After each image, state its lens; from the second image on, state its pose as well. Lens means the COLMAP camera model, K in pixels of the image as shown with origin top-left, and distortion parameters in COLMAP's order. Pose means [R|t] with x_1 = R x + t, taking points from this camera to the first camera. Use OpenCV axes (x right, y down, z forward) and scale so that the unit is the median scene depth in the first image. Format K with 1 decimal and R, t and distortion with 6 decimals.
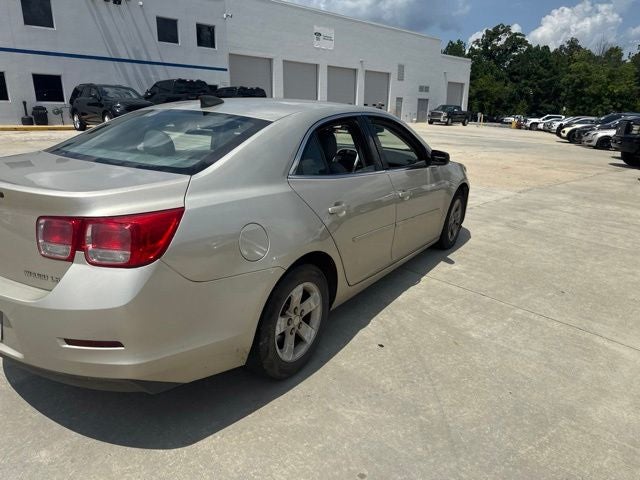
lens RADIAL K [[453.8, 0, 316.6], [0, 453.8, 241.1], [0, 0, 1]] dist [0.022487, -0.029635]
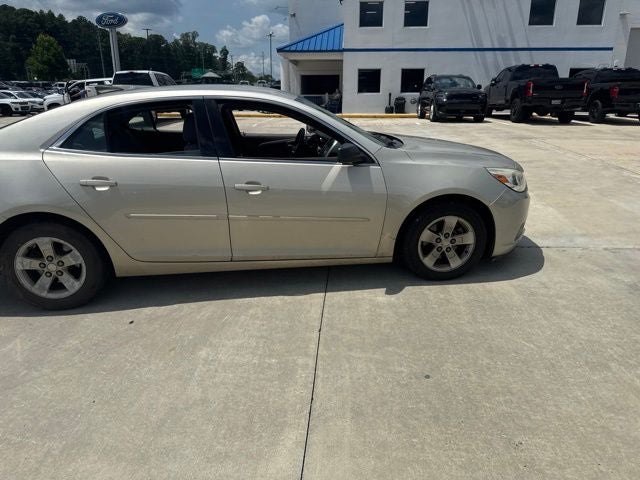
lens RADIAL K [[453.8, 0, 316.5], [0, 453.8, 235.7], [0, 0, 1]] dist [0.022487, -0.029635]
pose [[0.655924, 0.202931, -0.727037, 0.676734], [-0.195357, 0.976005, 0.096173, -0.086405], [0.729108, 0.078950, 0.679829, 0.347646]]
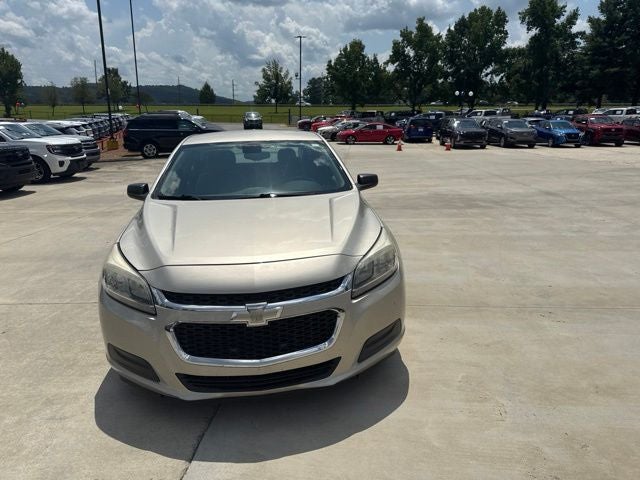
lens RADIAL K [[455.0, 0, 317.1], [0, 455.0, 245.1], [0, 0, 1]] dist [0.014399, -0.020528]
pose [[-0.765560, 0.157069, -0.623897, 0.474921], [-0.187718, 0.873011, 0.450126, -0.462365], [0.615370, 0.461715, -0.638858, 1.505345]]
